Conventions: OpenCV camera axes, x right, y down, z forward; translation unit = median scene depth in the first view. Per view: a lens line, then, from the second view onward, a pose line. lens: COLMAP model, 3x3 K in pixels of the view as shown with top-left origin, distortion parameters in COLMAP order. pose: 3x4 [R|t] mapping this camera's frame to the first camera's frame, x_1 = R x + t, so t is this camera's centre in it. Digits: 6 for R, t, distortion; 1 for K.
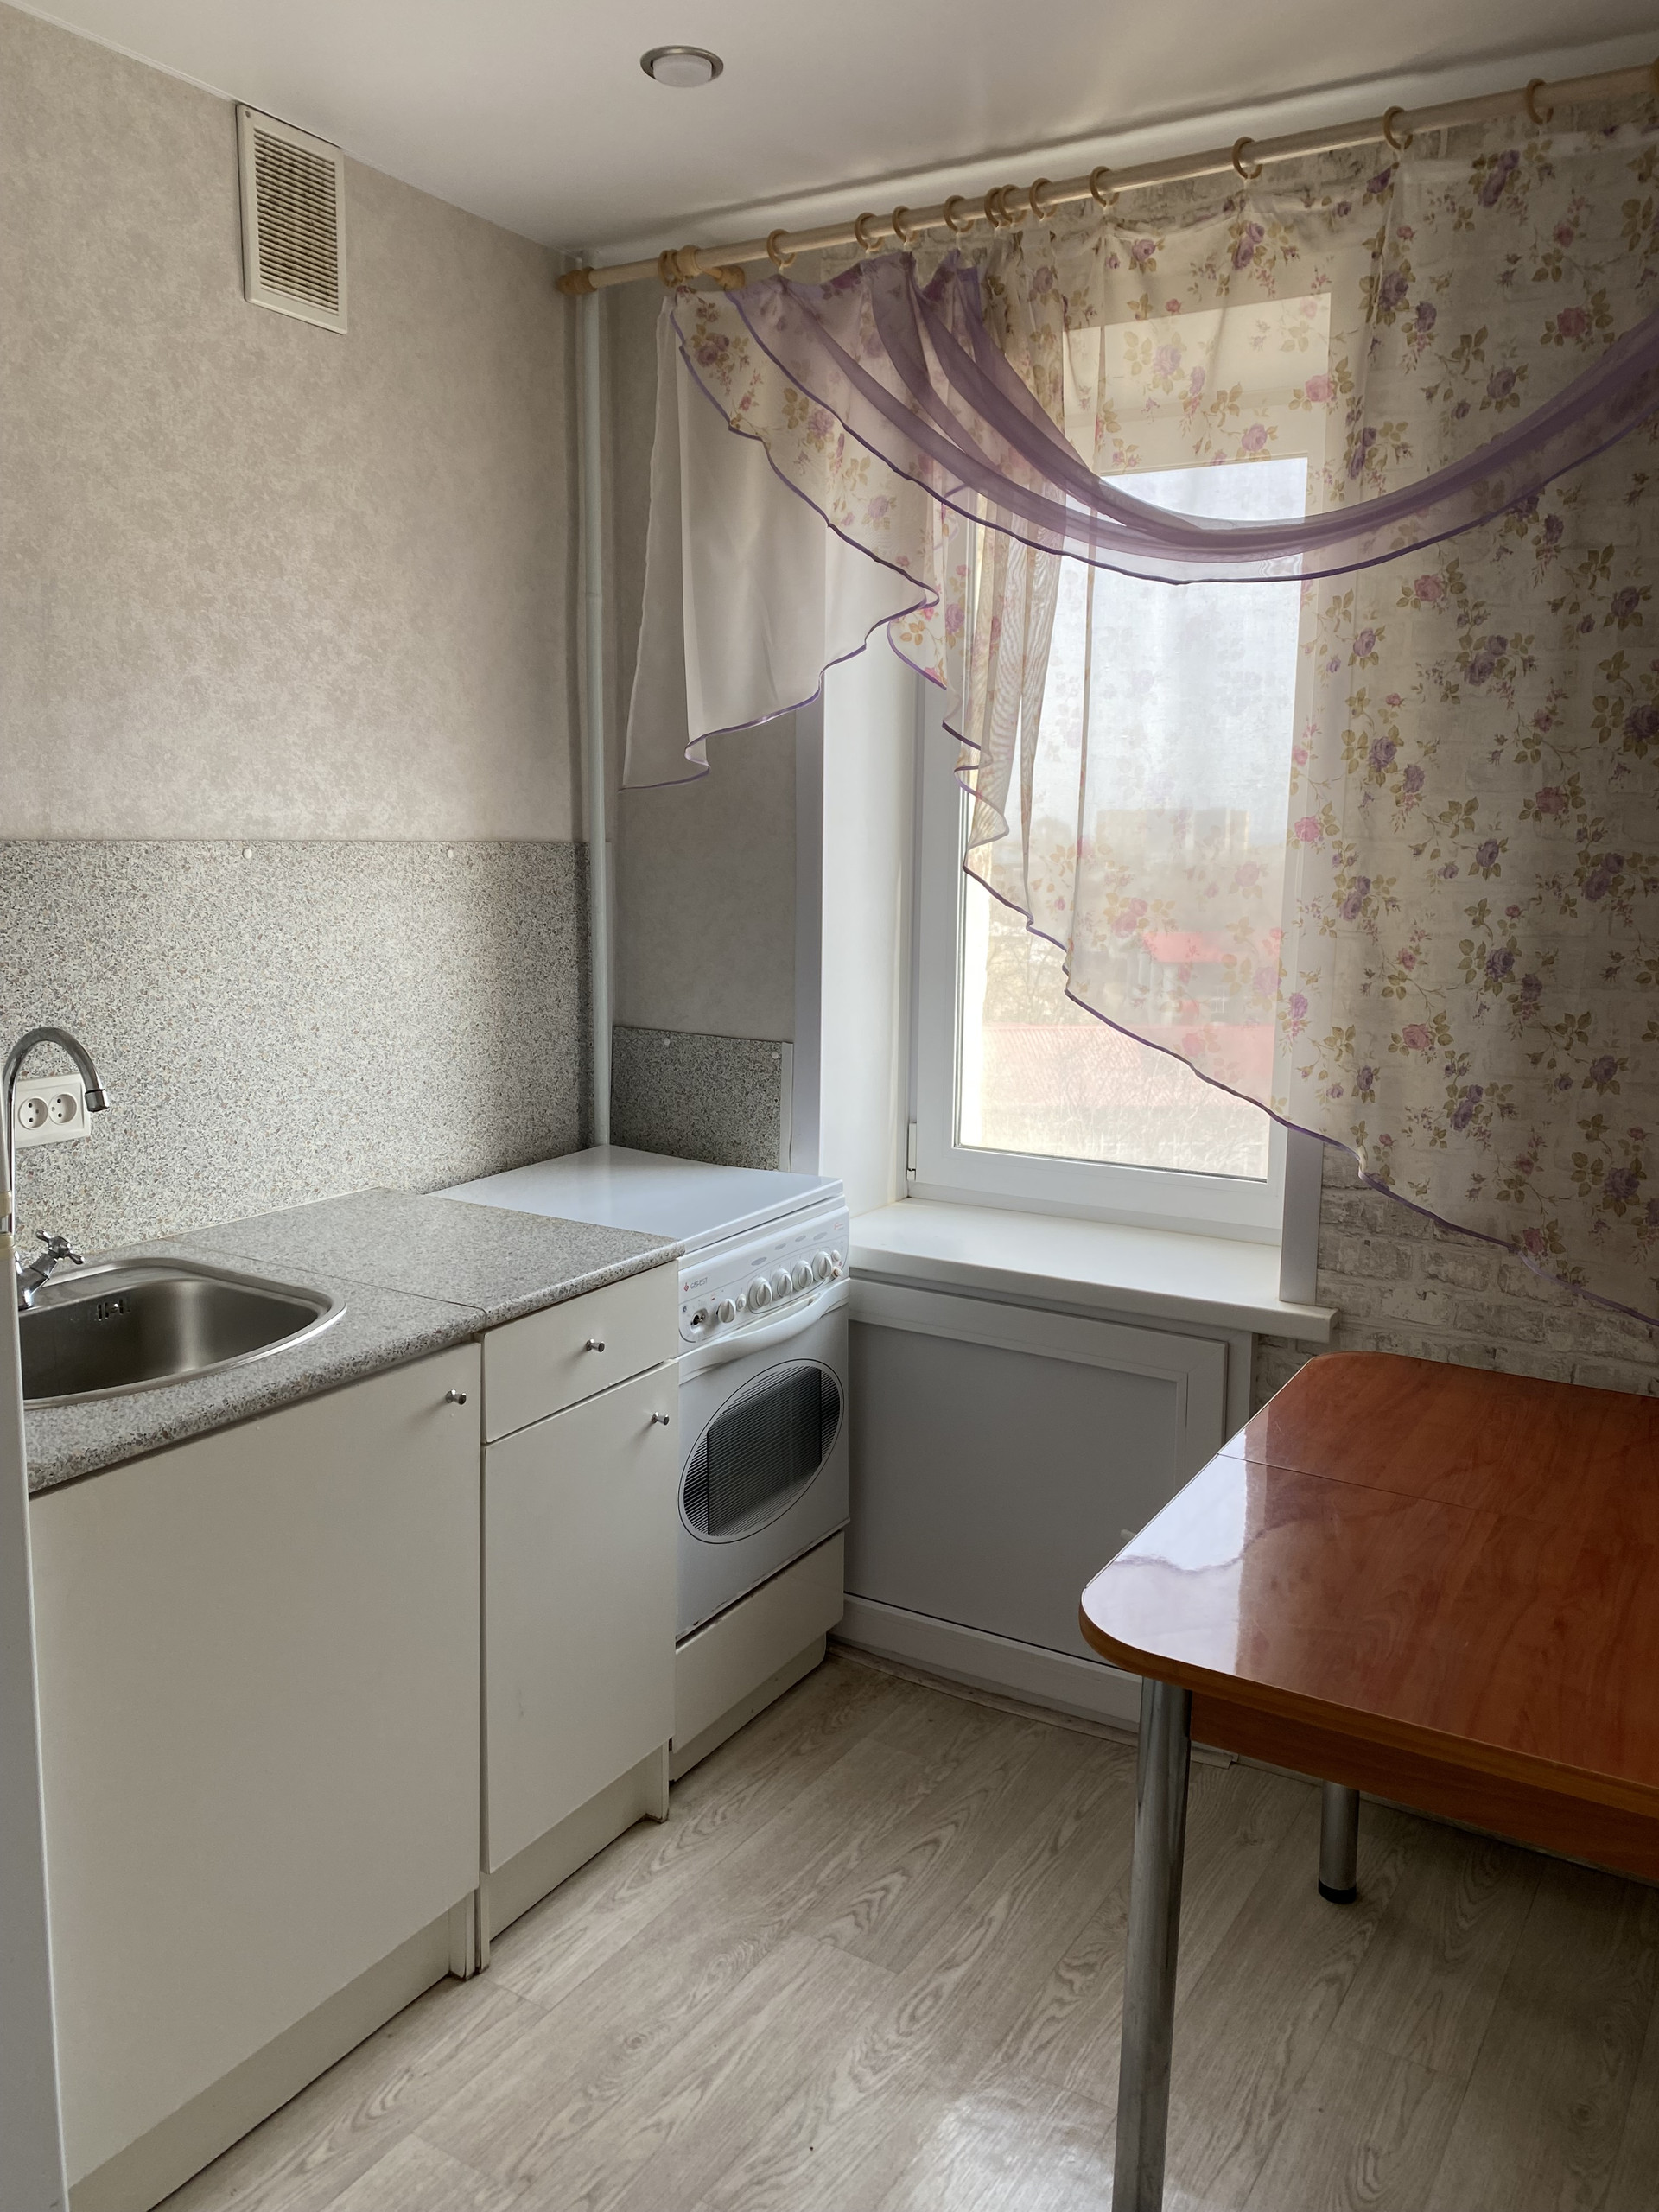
lens RADIAL K [[1711.3, 0, 830.8], [0, 1711.3, 1076.0], [0, 0, 1]] dist [0.020441, -0.005009]
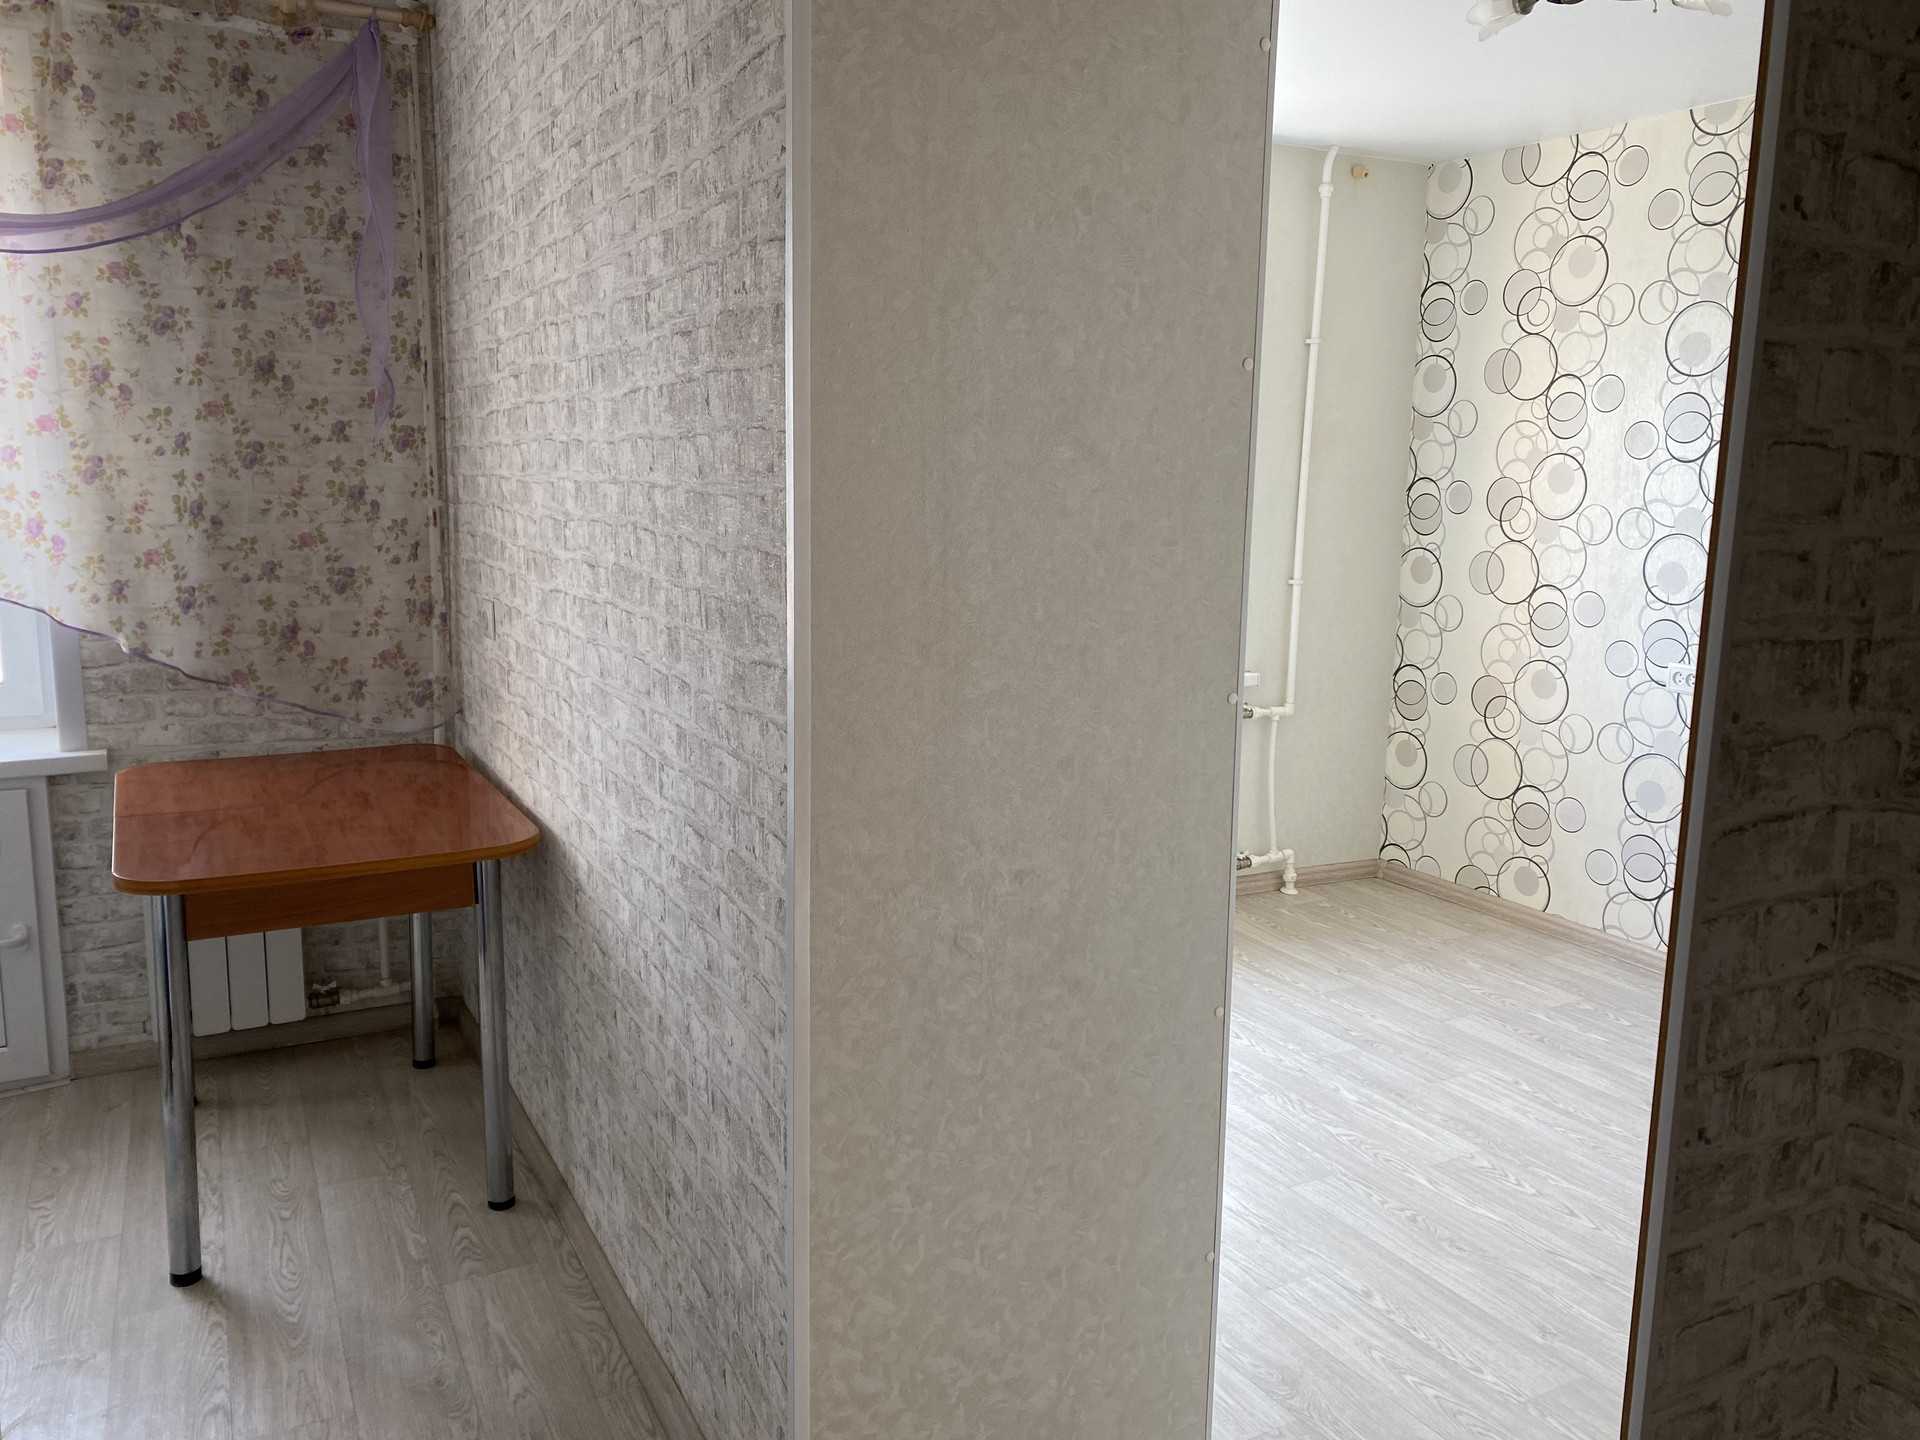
lens RADIAL K [[1485.4, 0, 960.0], [0, 1485.4, 720.0], [0, 0, 1]] dist [0.020441, -0.005009]
pose [[0.506679, -0.150846, 0.848836, -0.475193], [0.114159, 0.987643, 0.107370, 0.062549], [-0.854543, 0.042500, 0.517638, -0.344887]]
